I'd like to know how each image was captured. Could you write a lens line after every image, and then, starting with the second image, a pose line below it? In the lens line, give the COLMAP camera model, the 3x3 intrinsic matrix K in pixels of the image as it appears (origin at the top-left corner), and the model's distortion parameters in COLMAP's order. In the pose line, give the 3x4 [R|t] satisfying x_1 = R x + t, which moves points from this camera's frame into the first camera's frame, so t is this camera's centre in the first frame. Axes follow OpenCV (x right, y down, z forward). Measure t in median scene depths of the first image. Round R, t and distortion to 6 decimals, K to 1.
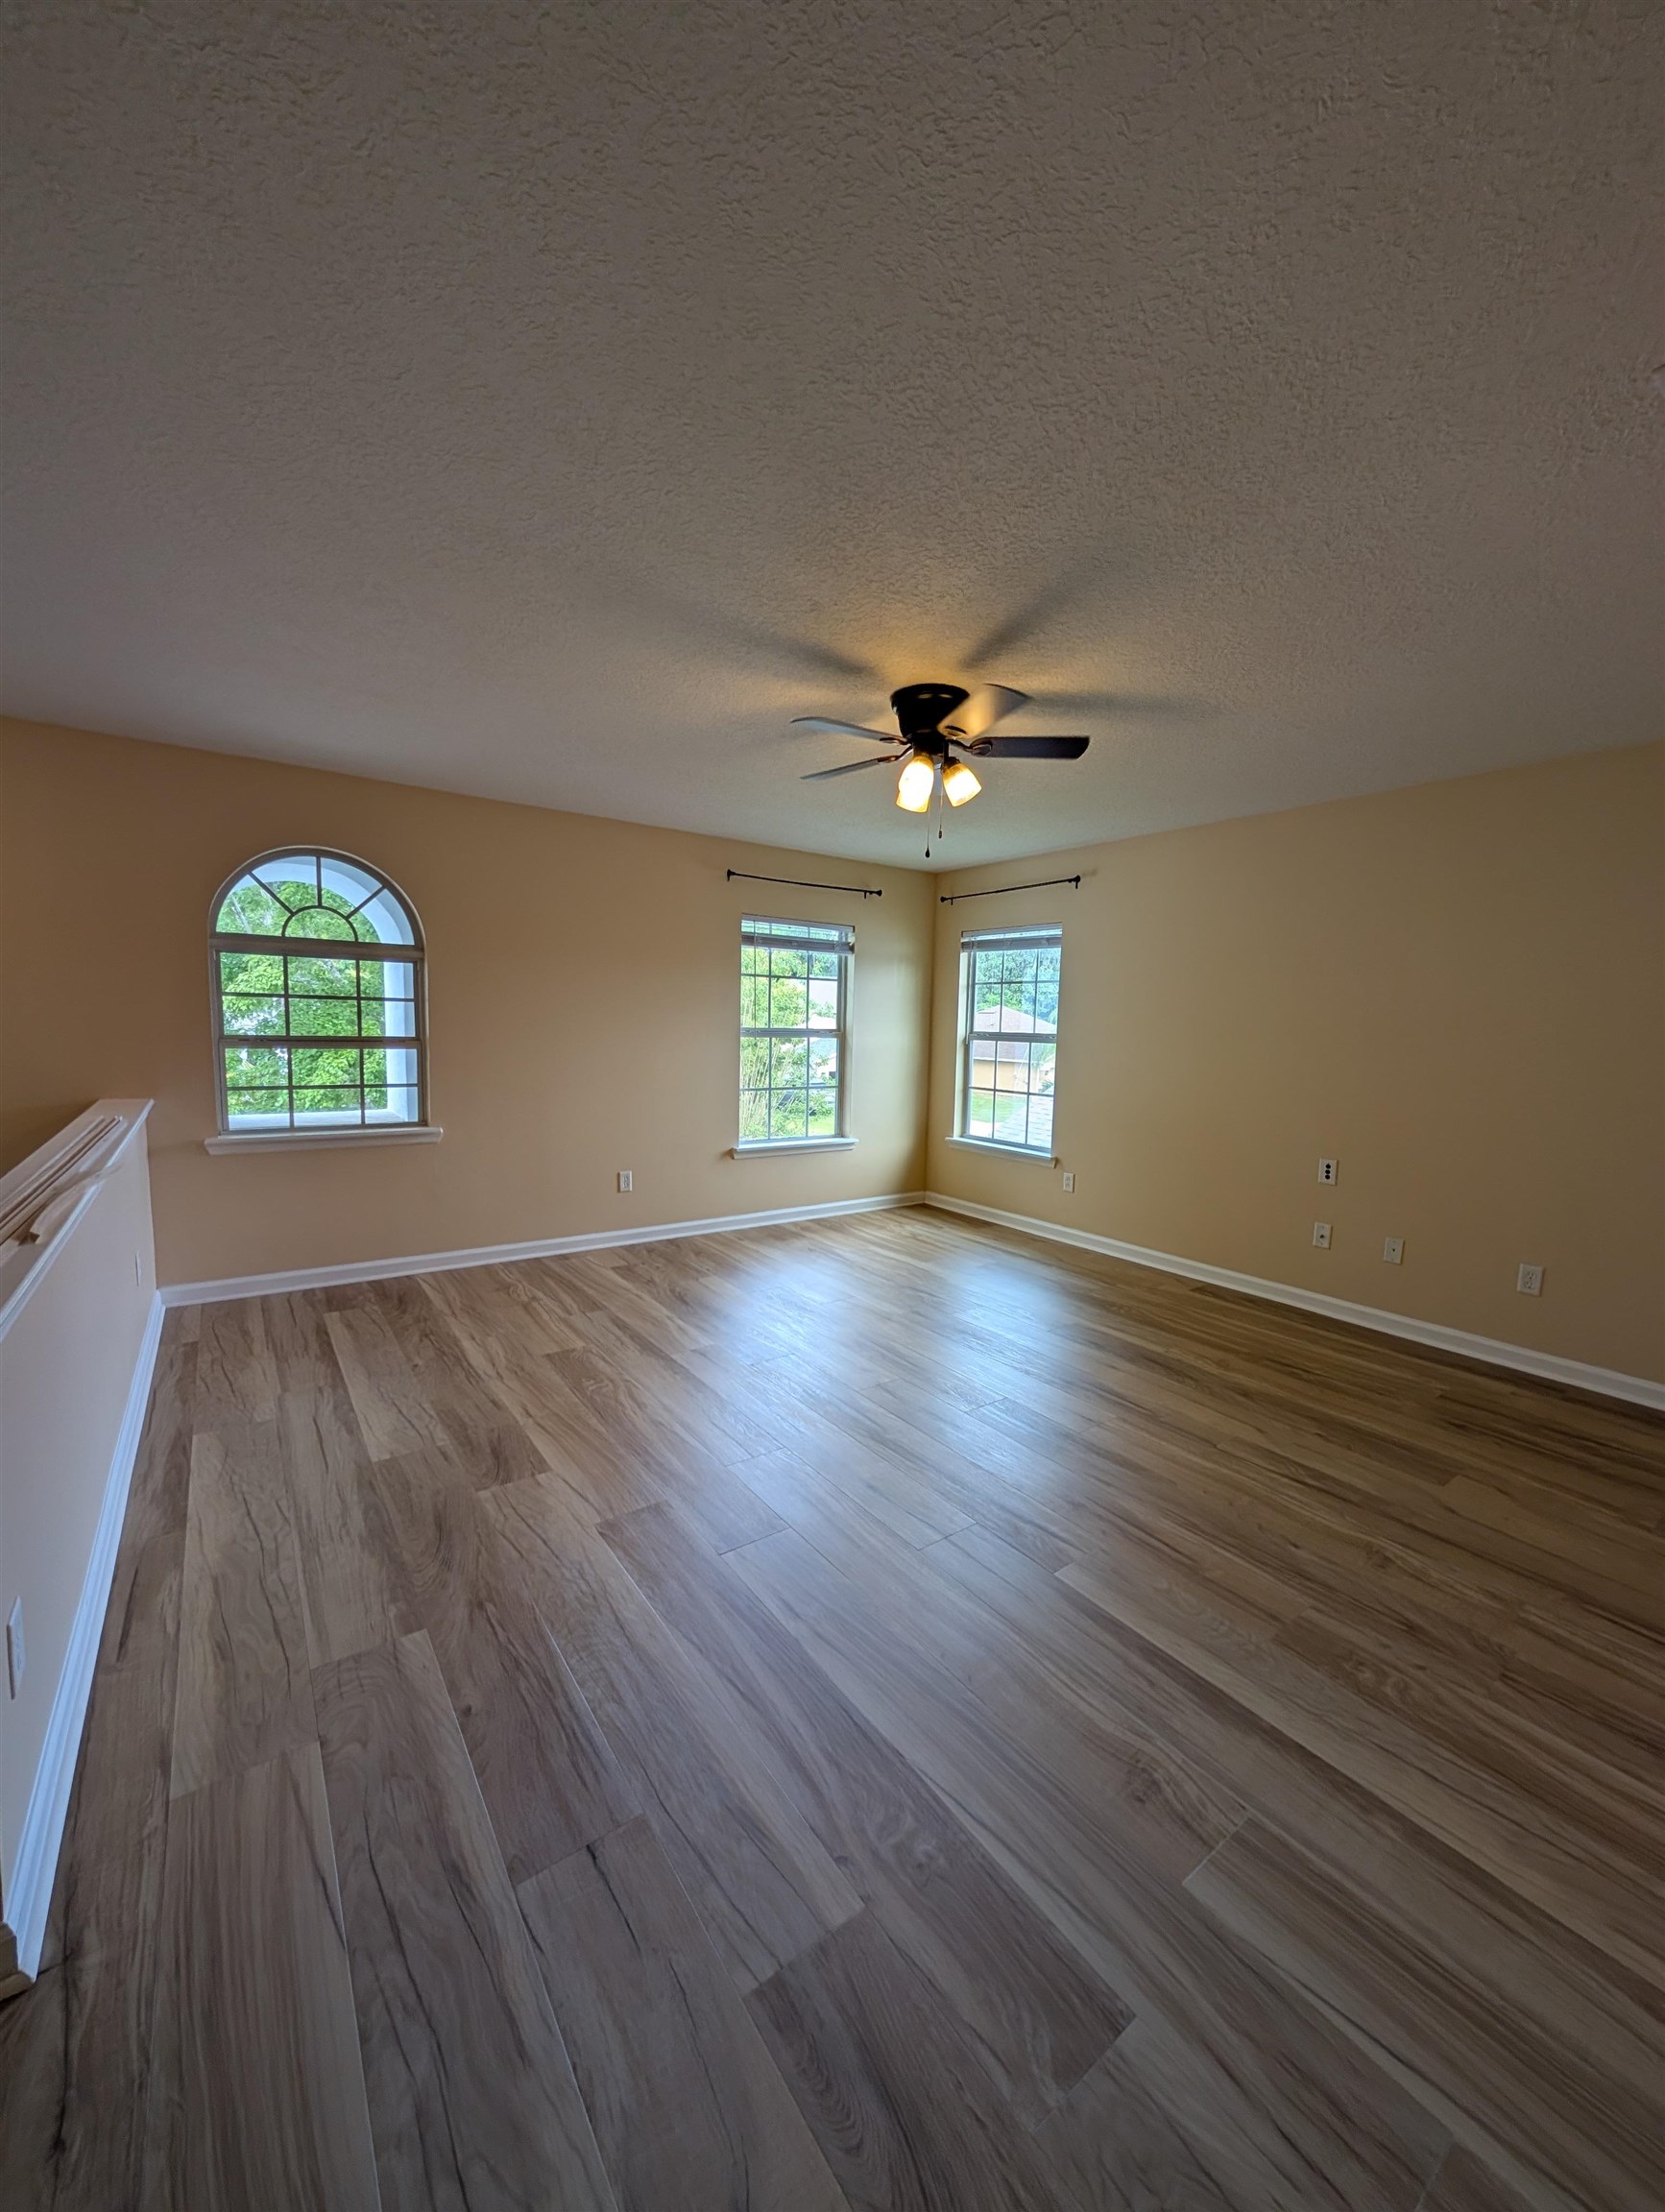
lens RADIAL K [[836.6, 0, 838.2], [0, 836.6, 1098.1], [0, 0, 1]] dist [0.001295, -0.000282]
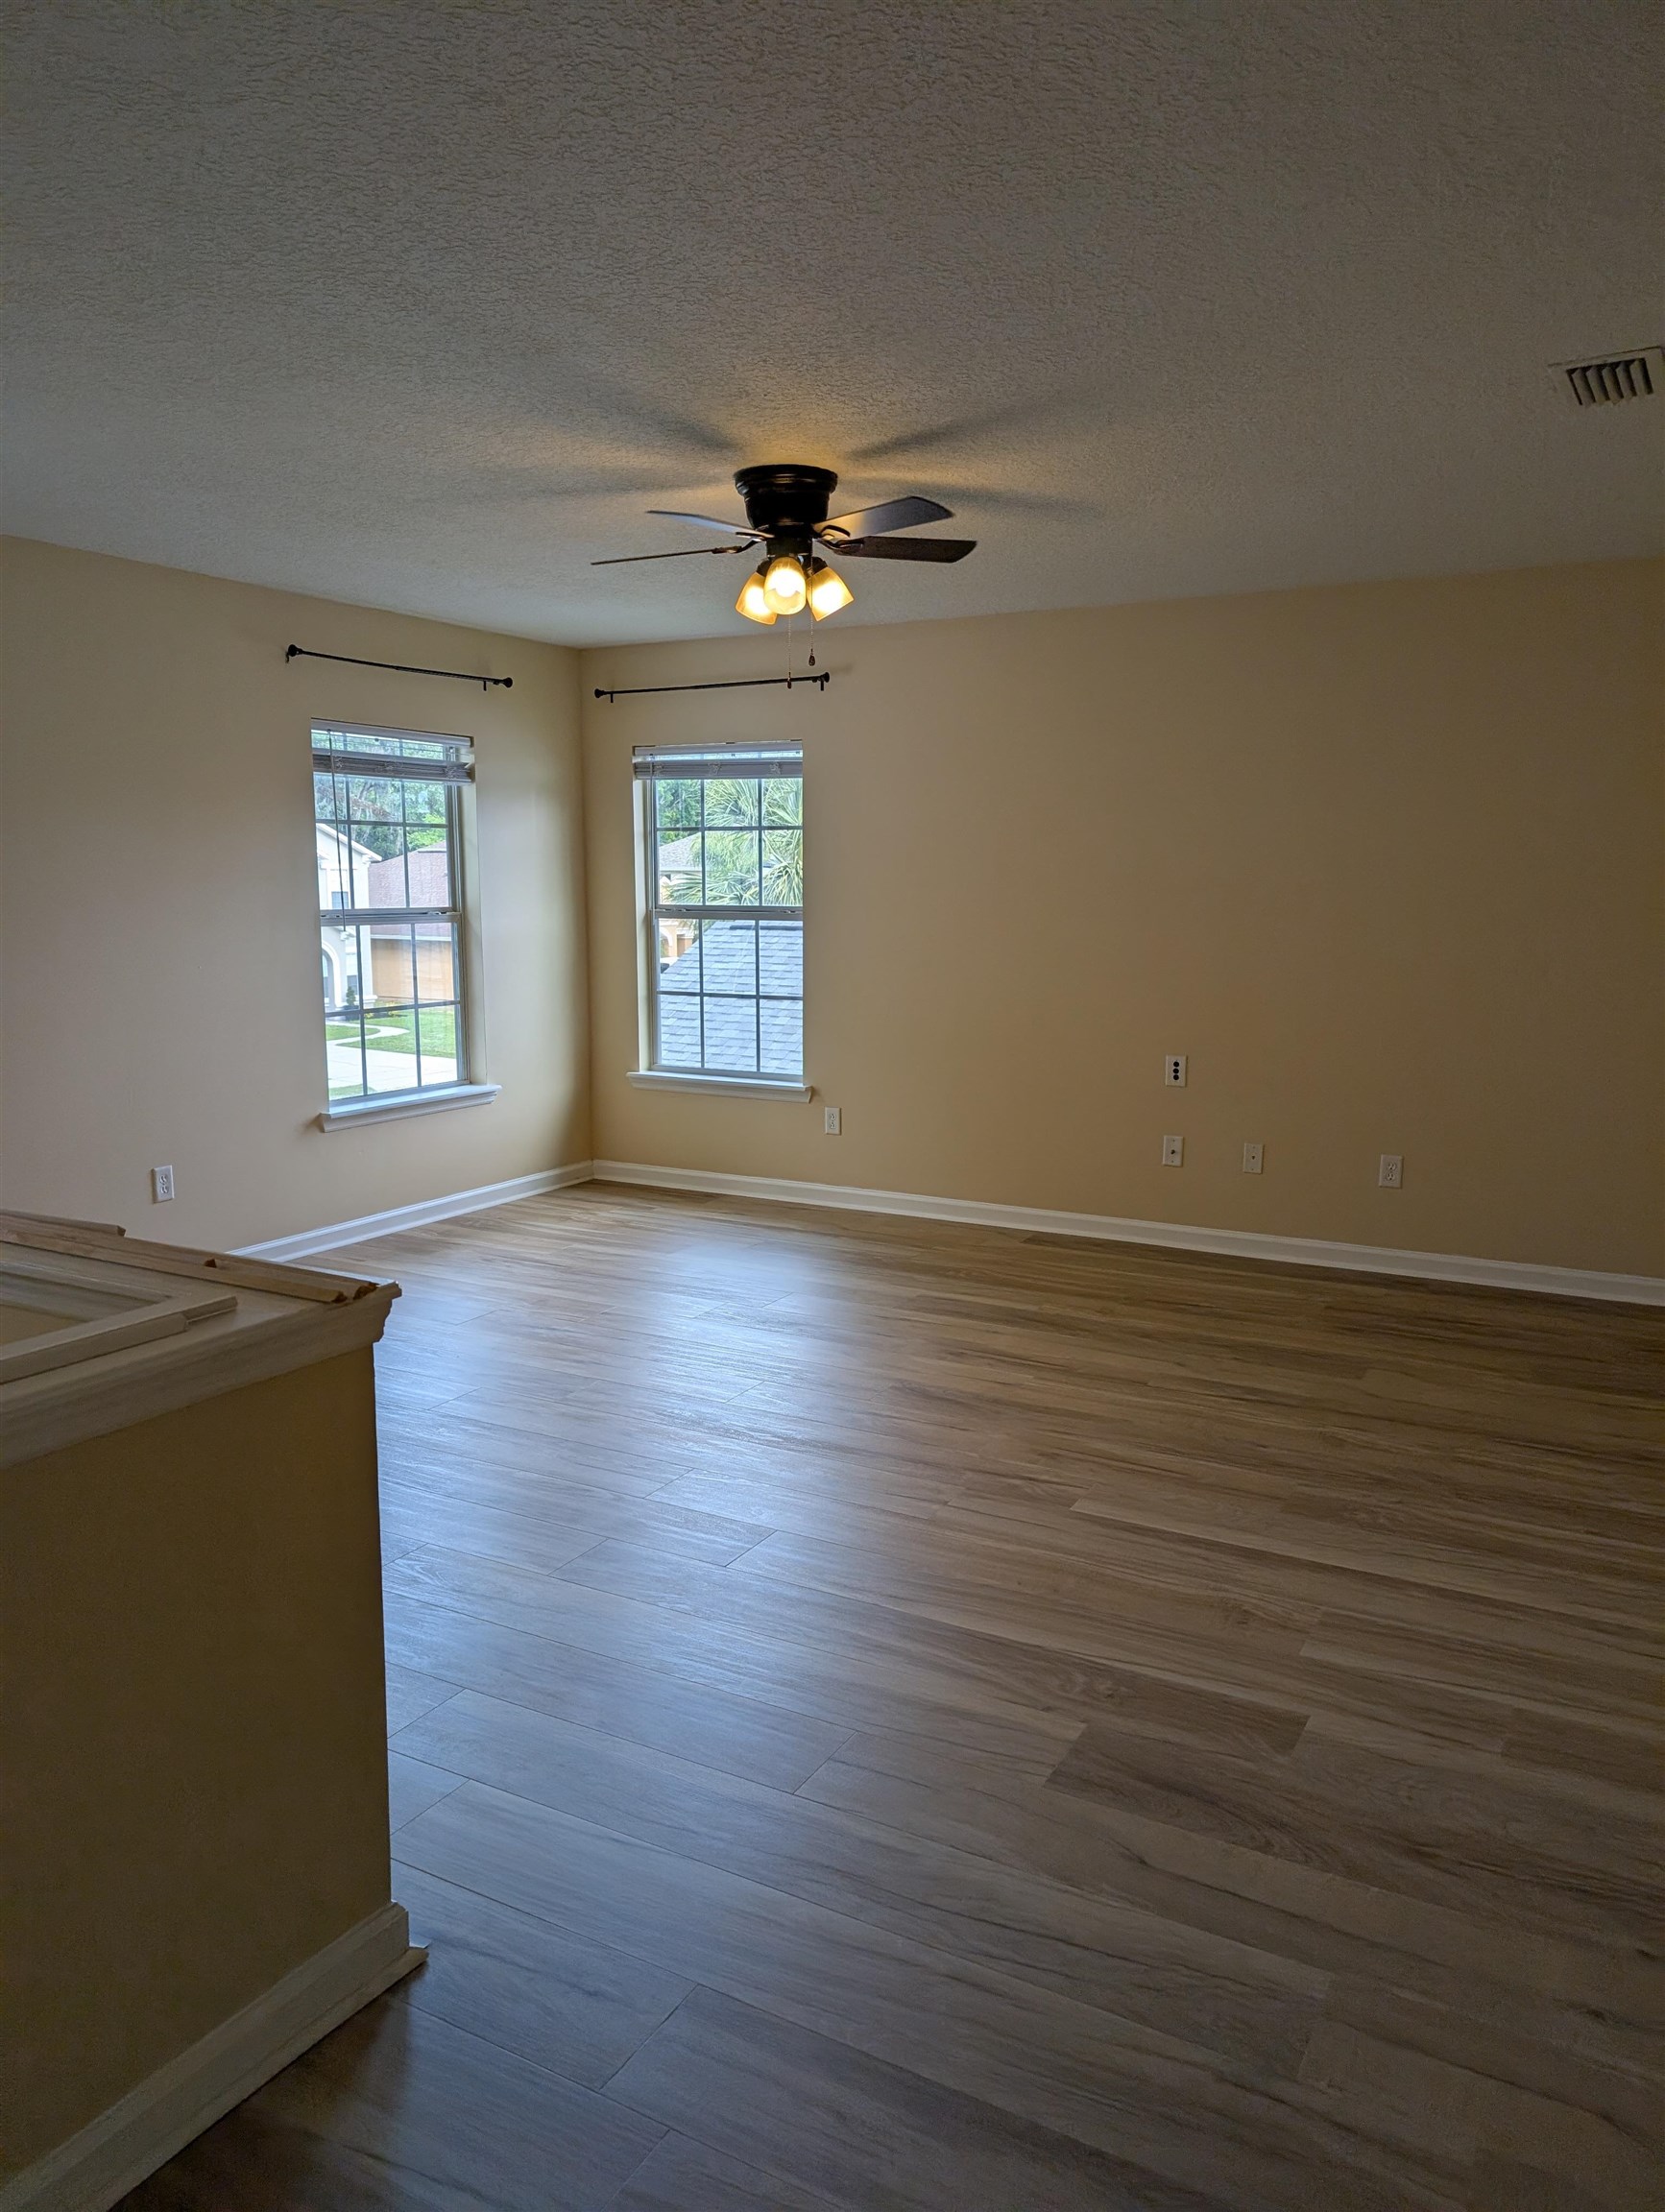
lens RADIAL K [[1578.9, 0, 823.4], [0, 1578.9, 1105.3], [0, 0, 1]] dist [0.032660, -0.011940]
pose [[0.907556, -0.084179, 0.411408, -0.408510], [0.058685, 0.995512, 0.074238, -0.014591], [-0.415811, -0.043231, 0.908423, -0.279537]]
